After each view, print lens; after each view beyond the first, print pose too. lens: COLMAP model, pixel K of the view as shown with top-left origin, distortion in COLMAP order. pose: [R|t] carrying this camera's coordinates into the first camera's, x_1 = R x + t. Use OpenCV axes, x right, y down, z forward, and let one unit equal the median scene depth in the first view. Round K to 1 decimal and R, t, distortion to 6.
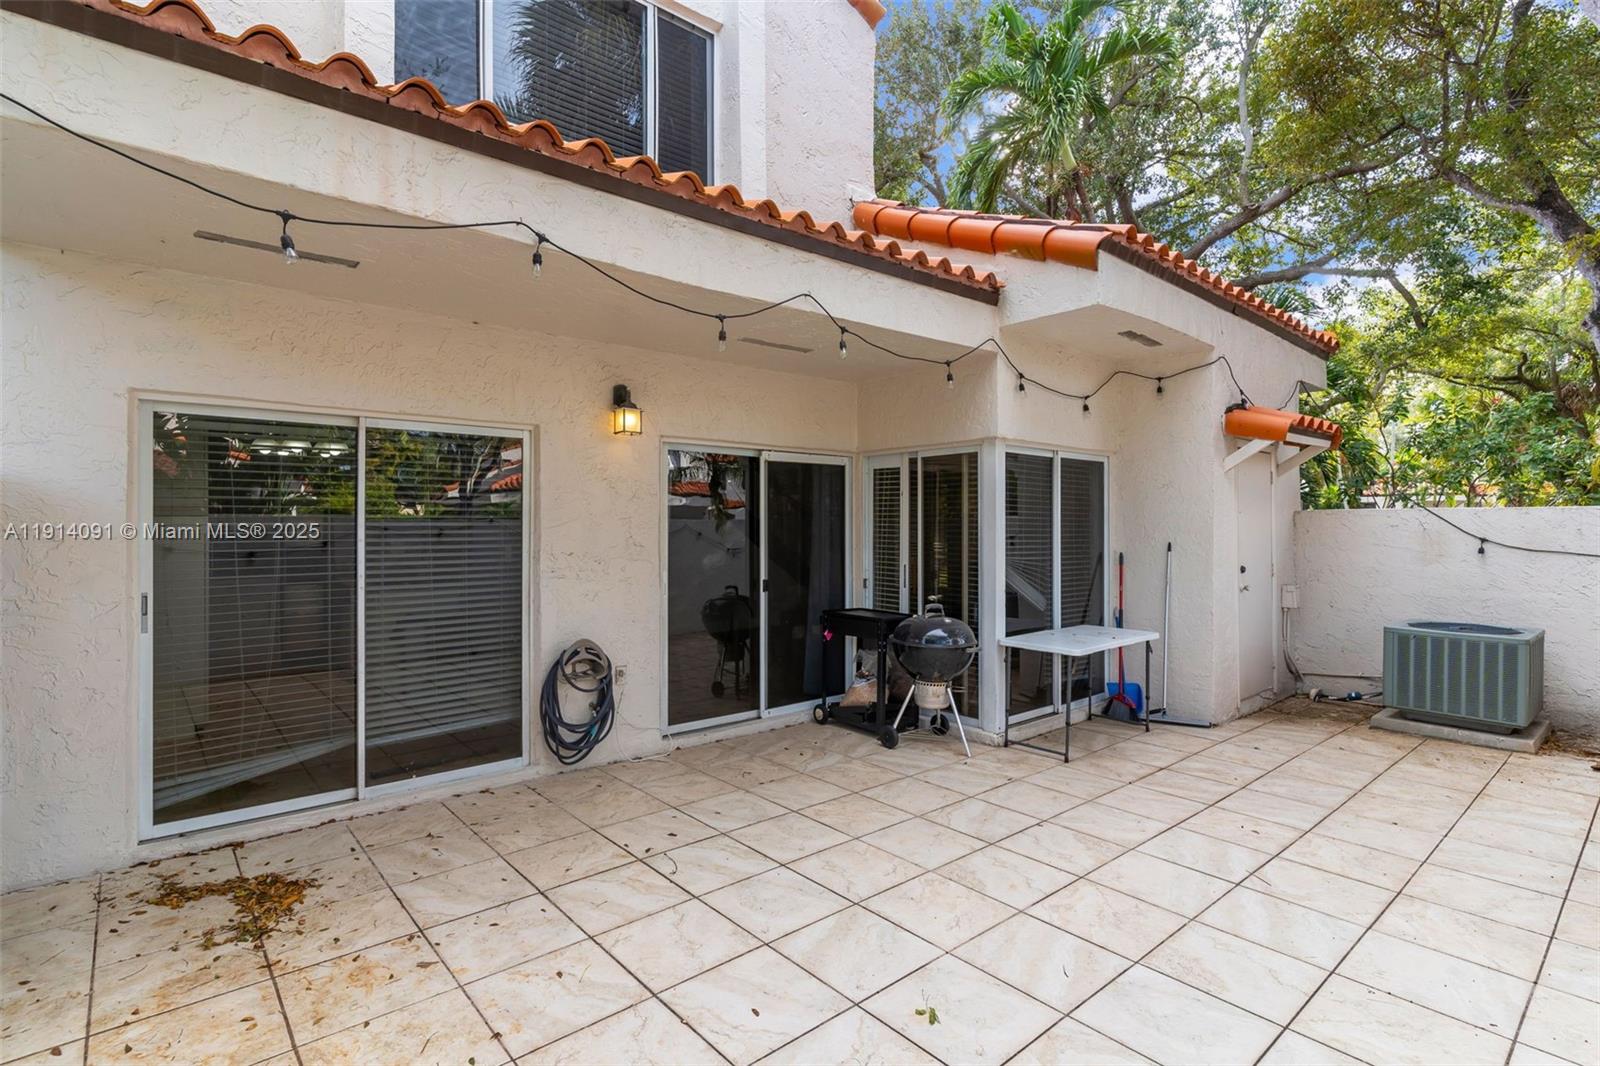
lens RADIAL K [[774.8, 0, 794.7], [0, 774.8, 524.7], [0, 0, 1]] dist [-0.000441, 0.000294]
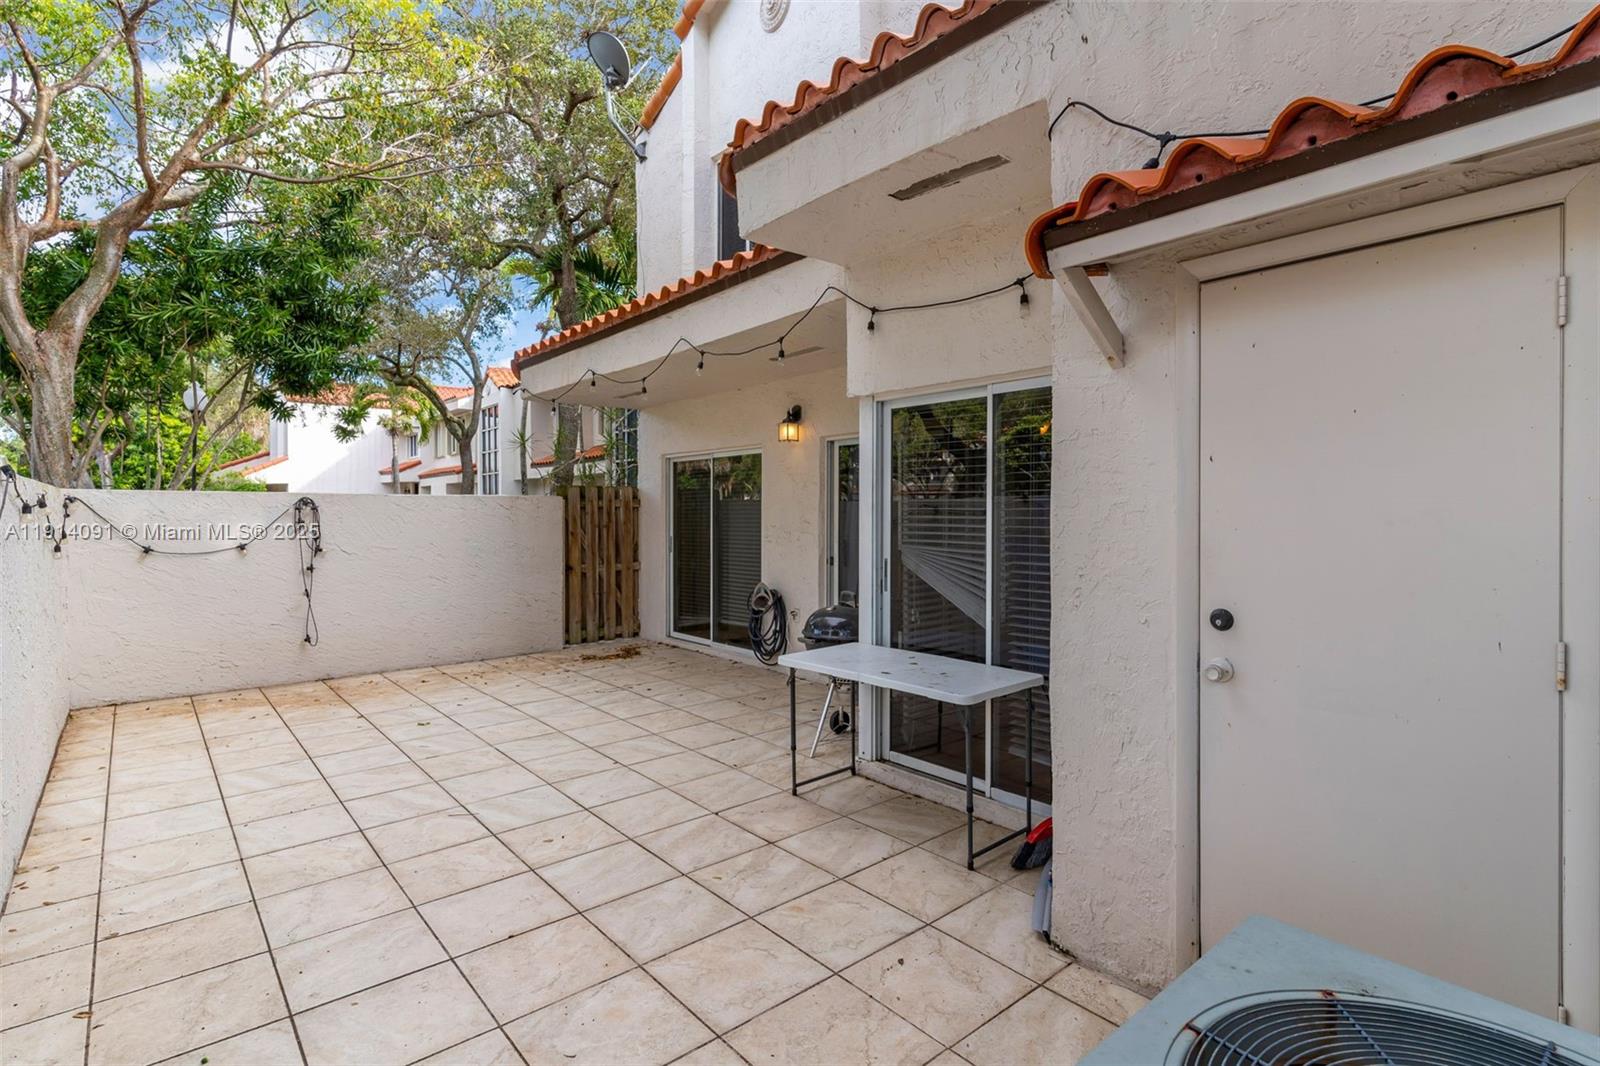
lens RADIAL K [[774.8, 0, 794.7], [0, 774.8, 524.7], [0, 0, 1]] dist [-0.000441, 0.000294]
pose [[-0.003793, 0.018691, -0.999818, 1.326131], [0.007411, 0.999798, 0.018662, 0.006710], [0.999965, -0.007339, -0.003931, 1.144875]]
